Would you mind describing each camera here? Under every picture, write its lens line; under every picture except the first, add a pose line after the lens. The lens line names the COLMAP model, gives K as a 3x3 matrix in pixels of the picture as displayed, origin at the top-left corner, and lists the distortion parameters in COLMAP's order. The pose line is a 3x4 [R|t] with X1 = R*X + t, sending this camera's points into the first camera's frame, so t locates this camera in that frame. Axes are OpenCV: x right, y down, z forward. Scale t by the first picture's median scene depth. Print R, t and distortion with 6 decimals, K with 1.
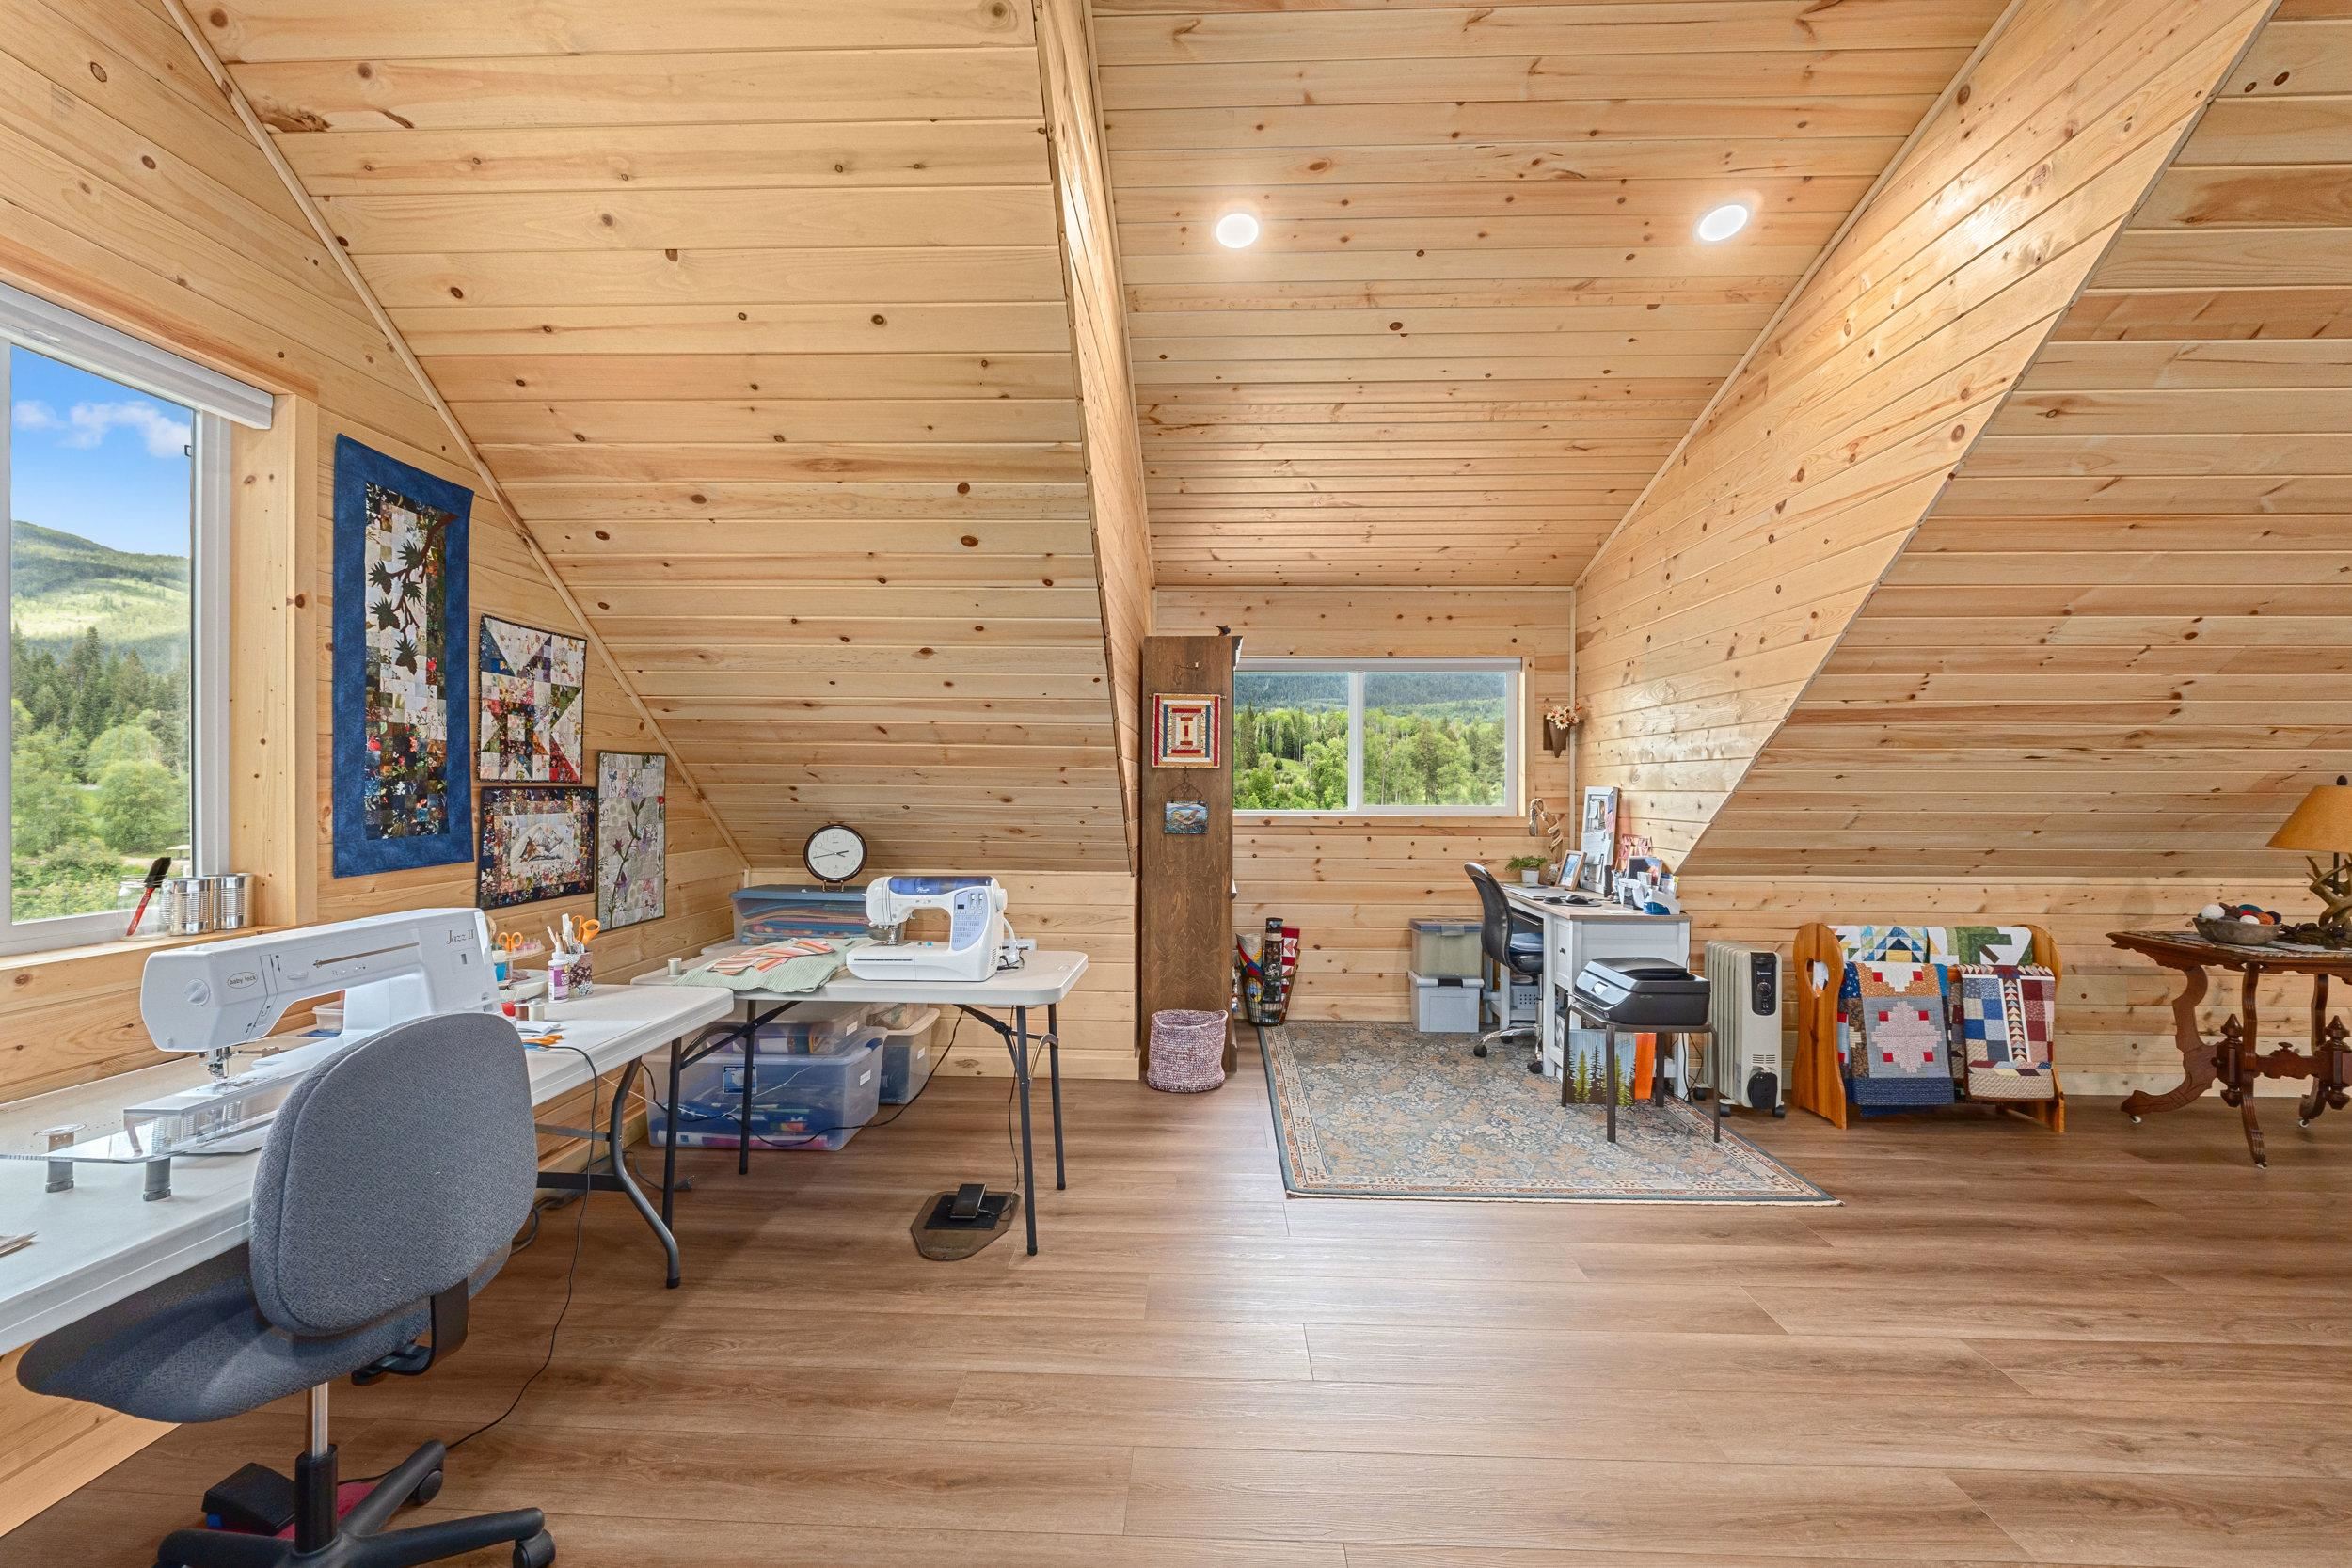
lens RADIAL K [[988.6, 0, 1169.4], [0, 988.6, 786.0], [0, 0, 1]] dist [-0.008038, 0.000084]
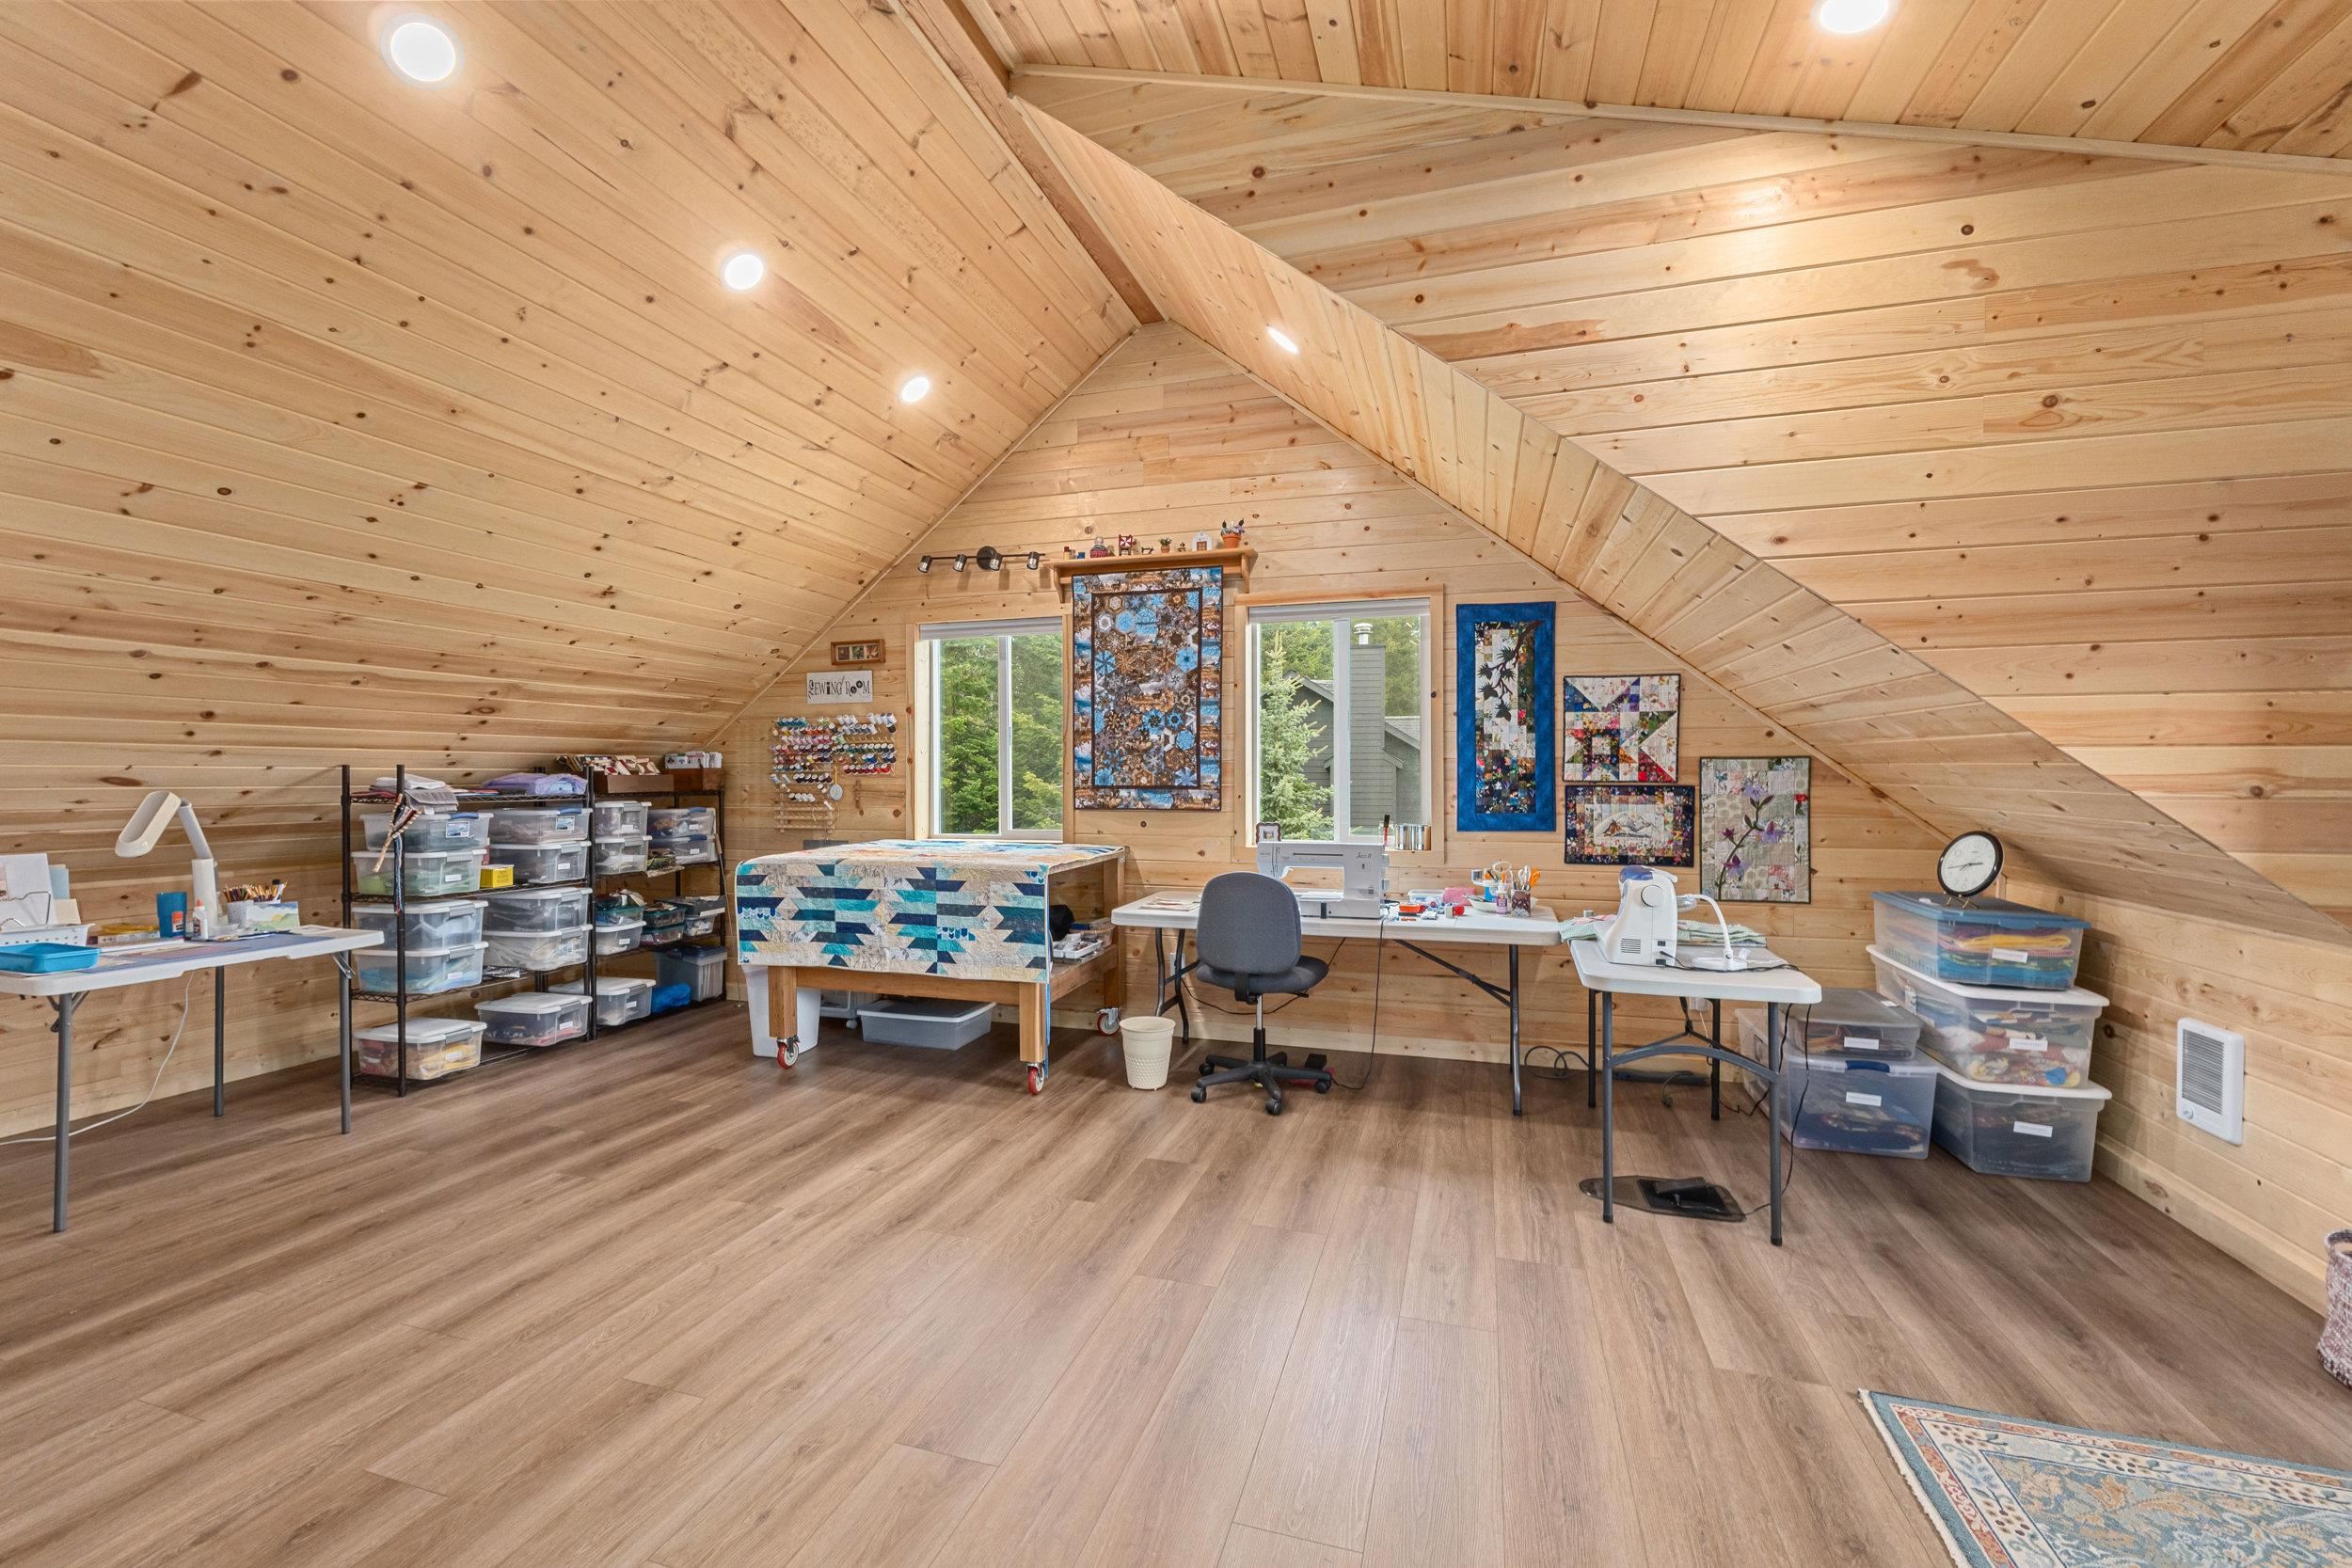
lens RADIAL K [[988.6, 0, 1169.4], [0, 988.6, 786.0], [0, 0, 1]] dist [-0.008038, 0.000084]
pose [[-0.261980, 0.005564, -0.965057, 0.967637], [-0.001406, 0.999980, 0.006147, -0.006583], [0.965072, 0.002967, -0.261967, 0.773899]]
